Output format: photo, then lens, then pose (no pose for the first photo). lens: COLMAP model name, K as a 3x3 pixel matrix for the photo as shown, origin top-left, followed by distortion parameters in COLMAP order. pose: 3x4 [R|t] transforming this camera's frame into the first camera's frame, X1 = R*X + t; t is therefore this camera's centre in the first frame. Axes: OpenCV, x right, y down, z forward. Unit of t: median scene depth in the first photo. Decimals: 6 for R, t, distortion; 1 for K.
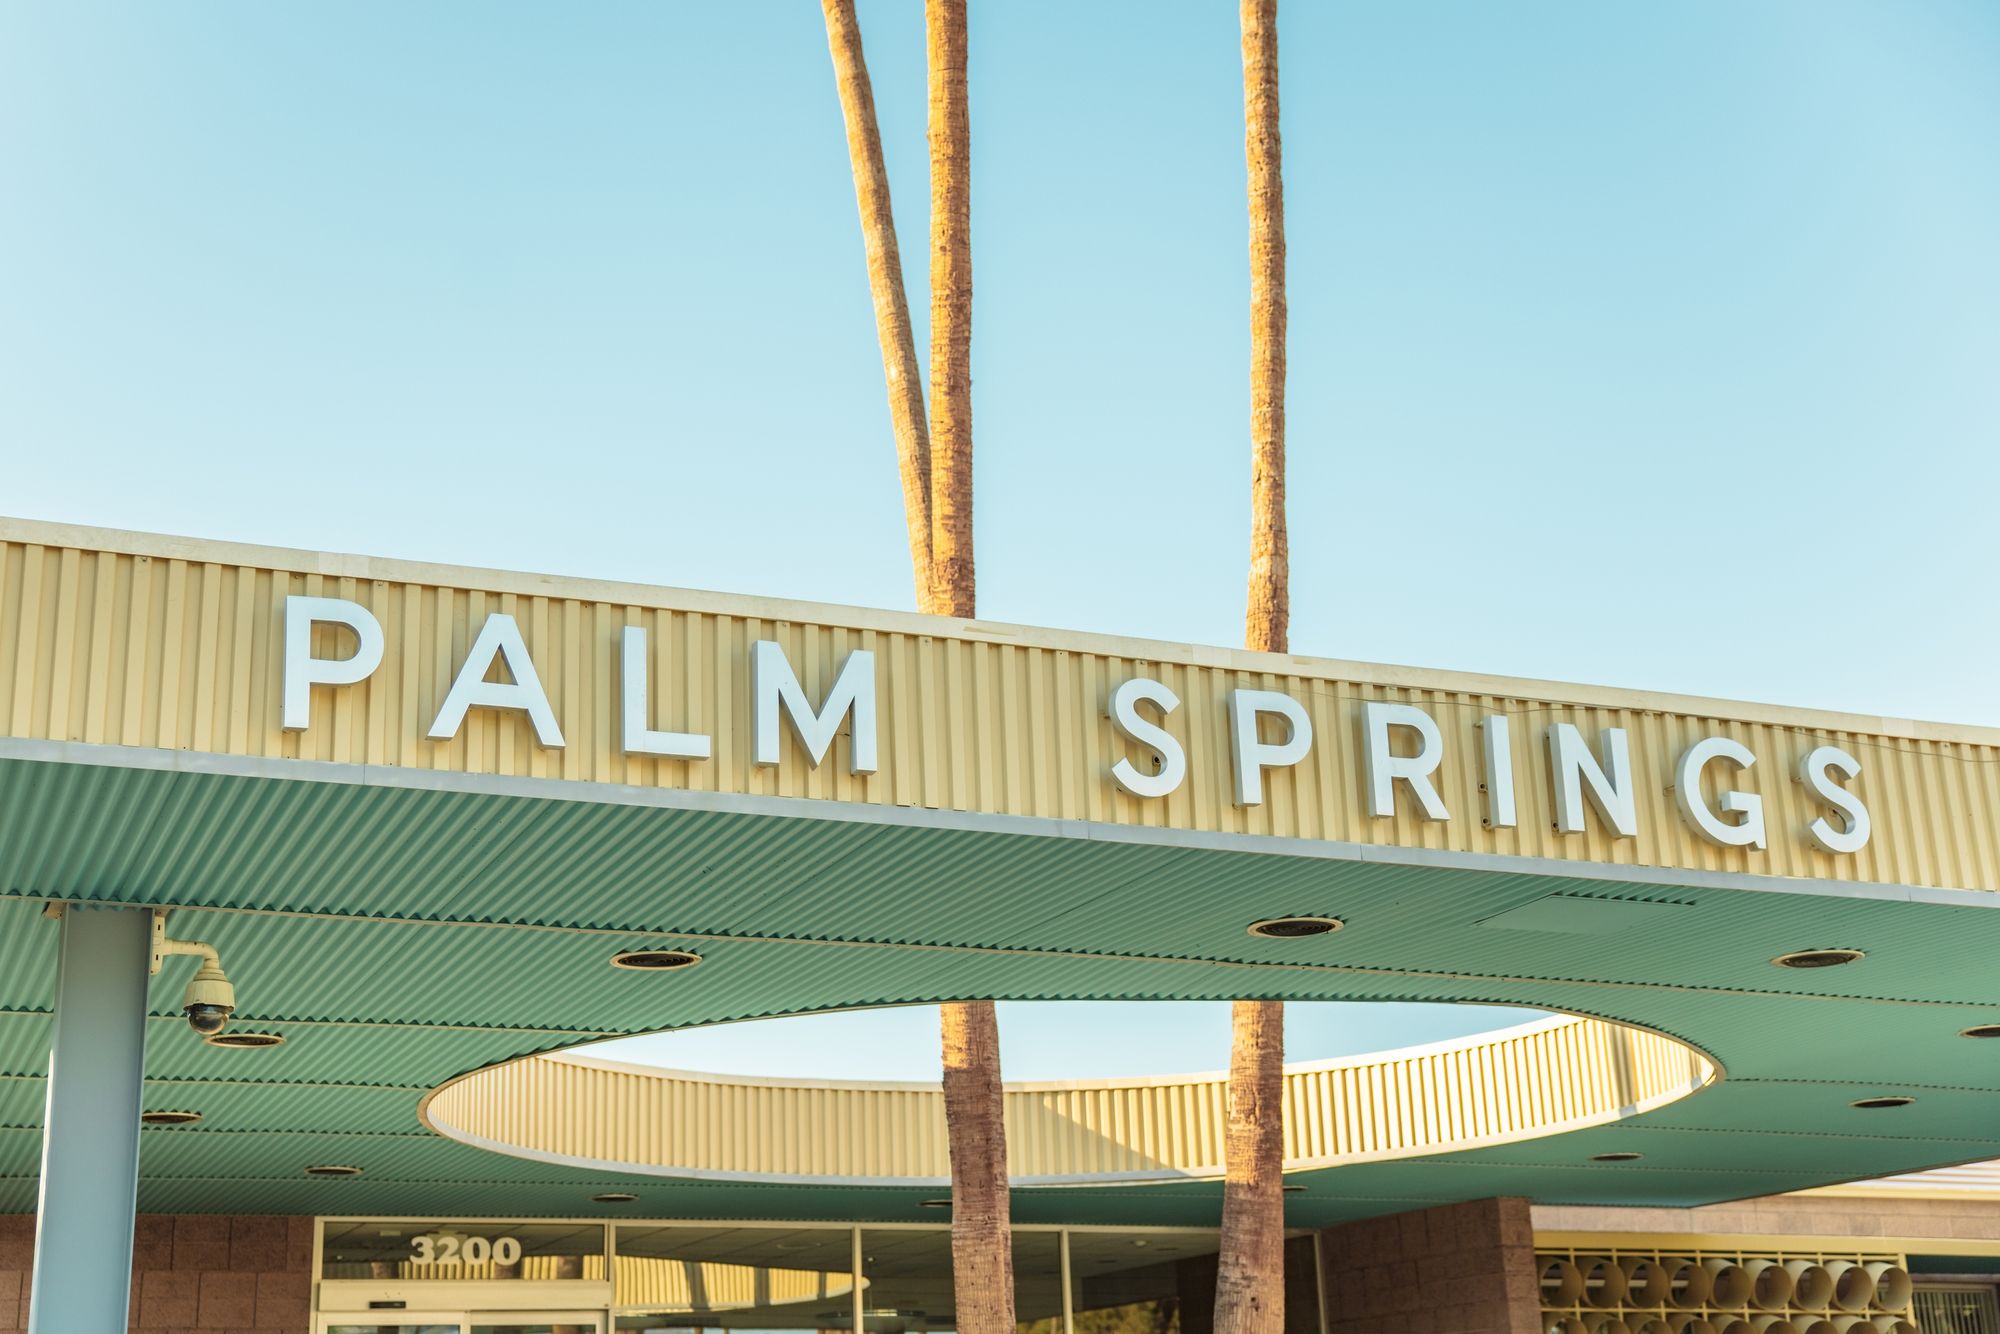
lens RADIAL K [[2728.3, 0, 996.6], [0, 2728.3, 665.0], [0, 0, 1]] dist [-0.005814, 0.000000]
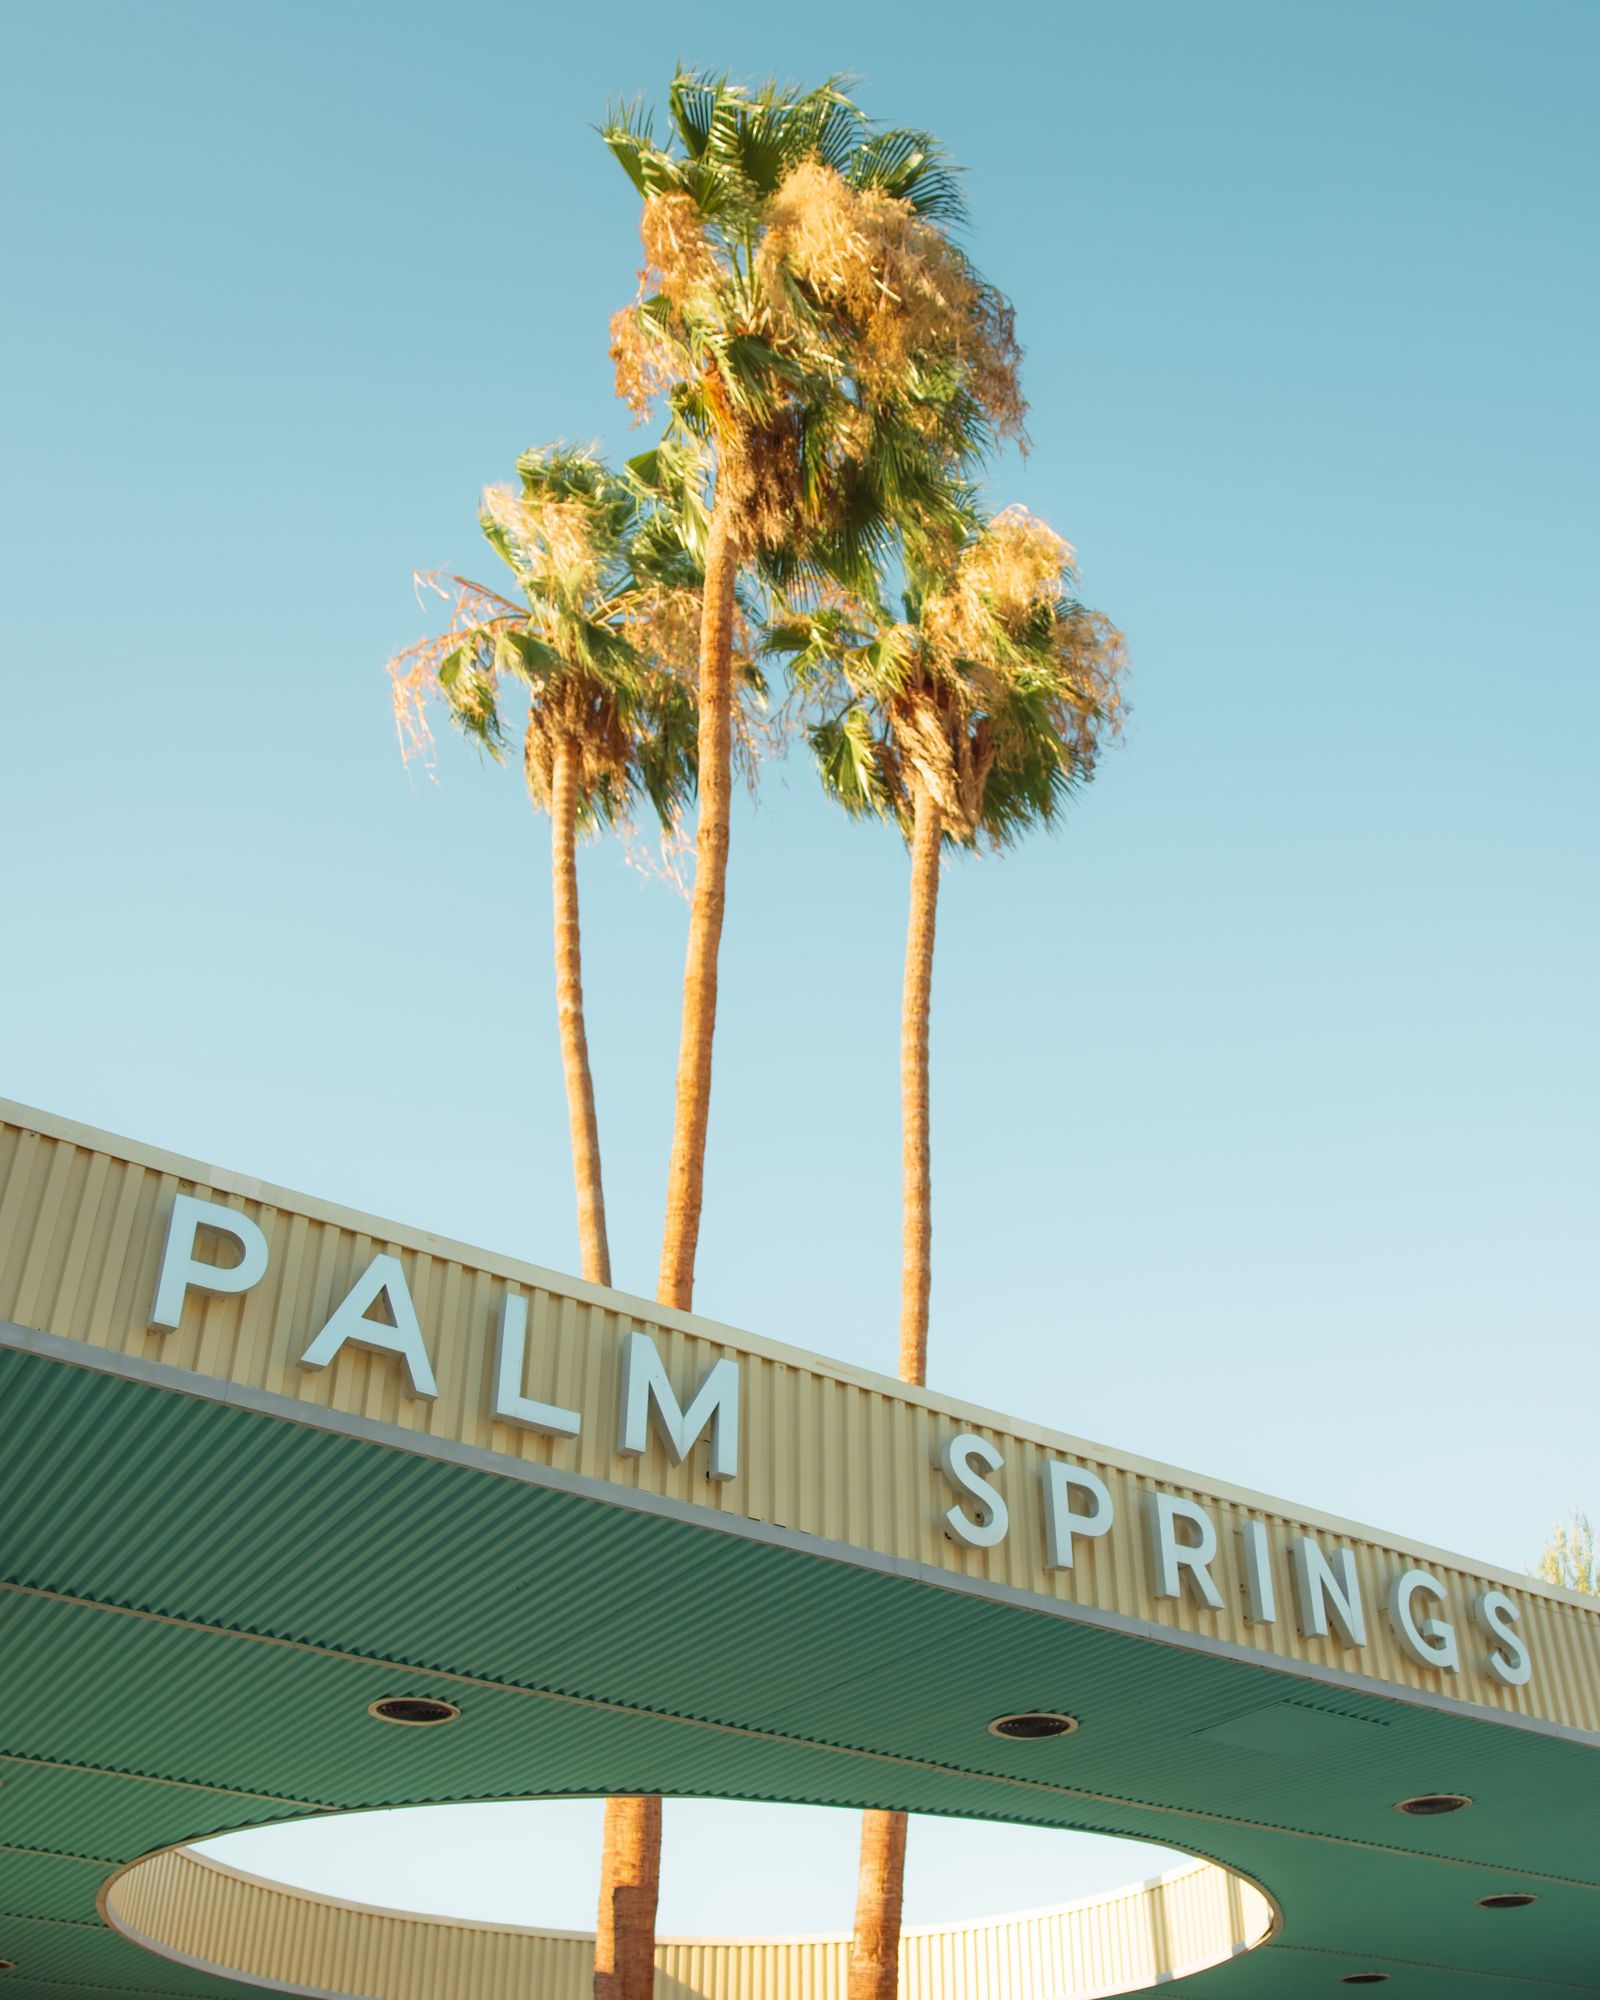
lens RADIAL K [[1912.2, 0, 878.0], [0, 1912.2, 1177.2], [0, 0, 1]] dist [-0.104514, 0.000000]
pose [[0.975575, 0.131355, 0.176063, -0.118803], [-0.077282, 0.955510, -0.284654, 0.117411], [-0.205621, 0.264095, 0.942324, 0.284915]]
